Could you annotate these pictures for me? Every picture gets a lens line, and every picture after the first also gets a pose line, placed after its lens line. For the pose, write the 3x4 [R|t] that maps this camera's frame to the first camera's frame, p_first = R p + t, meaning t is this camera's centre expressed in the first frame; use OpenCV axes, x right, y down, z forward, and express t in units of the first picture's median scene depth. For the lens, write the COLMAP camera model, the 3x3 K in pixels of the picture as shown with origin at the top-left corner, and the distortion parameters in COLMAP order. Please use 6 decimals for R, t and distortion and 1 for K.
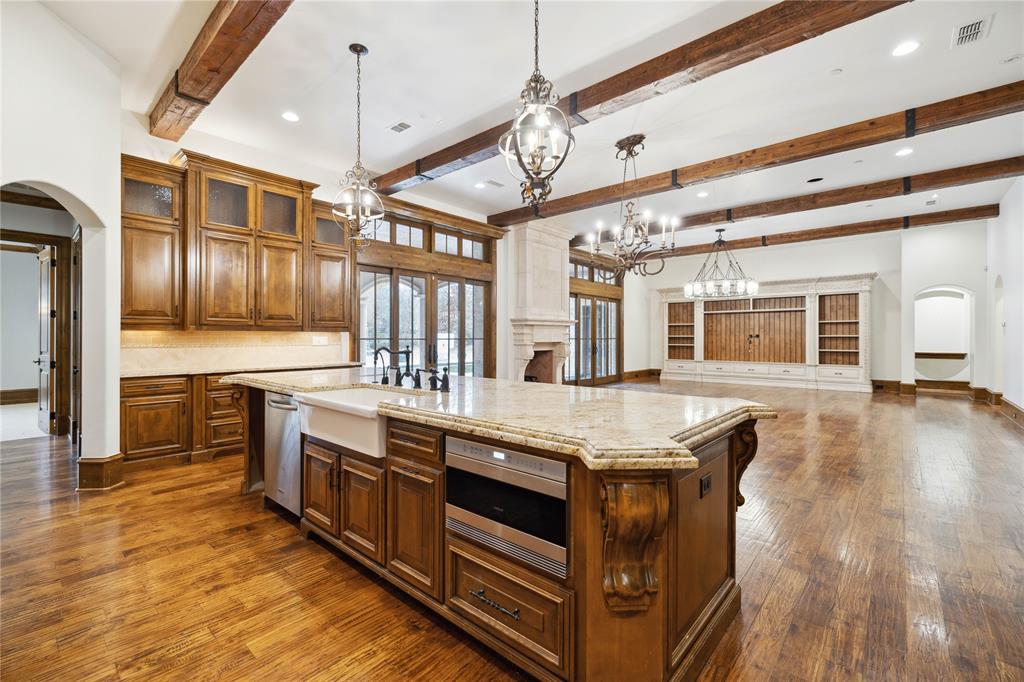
lens RADIAL K [[444.7, 0, 494.3], [0, 444.7, 338.2], [0, 0, 1]] dist [0.002495, -0.000056]
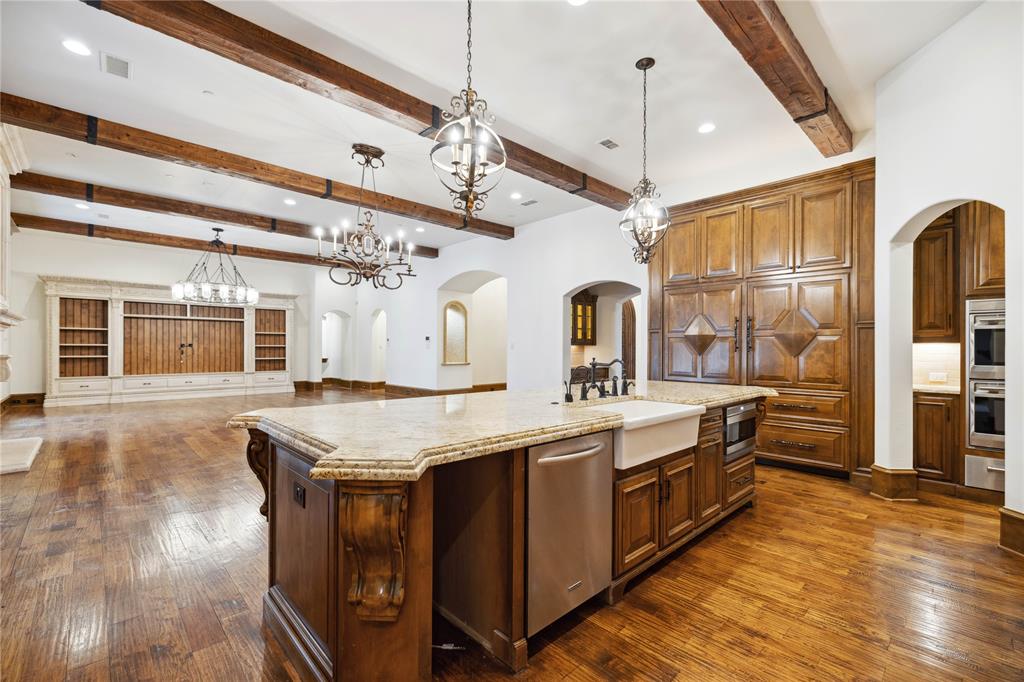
lens RADIAL K [[444.7, 0, 512.2], [0, 444.7, 348.7], [0, 0, 1]] dist [0.002495, -0.000056]
pose [[0.055175, -0.001498, 0.998476, -0.357322], [-0.002632, 0.999995, 0.001646, -0.001389], [-0.998473, -0.002719, 0.055171, 0.333780]]
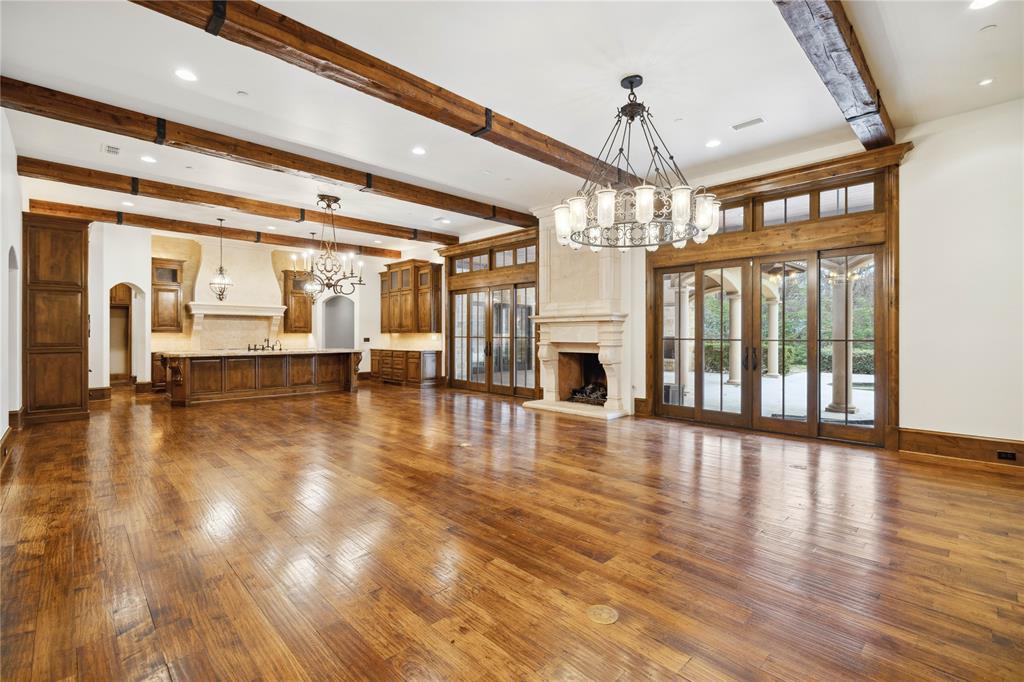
lens RADIAL K [[448.7, 0, 504.0], [0, 448.7, 334.4], [0, 0, 1]] dist [-0.005771, -0.000846]
pose [[-0.055347, -0.002529, -0.998464, 0.877034], [-0.004939, 0.999985, -0.002259, -0.003257], [0.998455, 0.004806, -0.055359, 0.846994]]
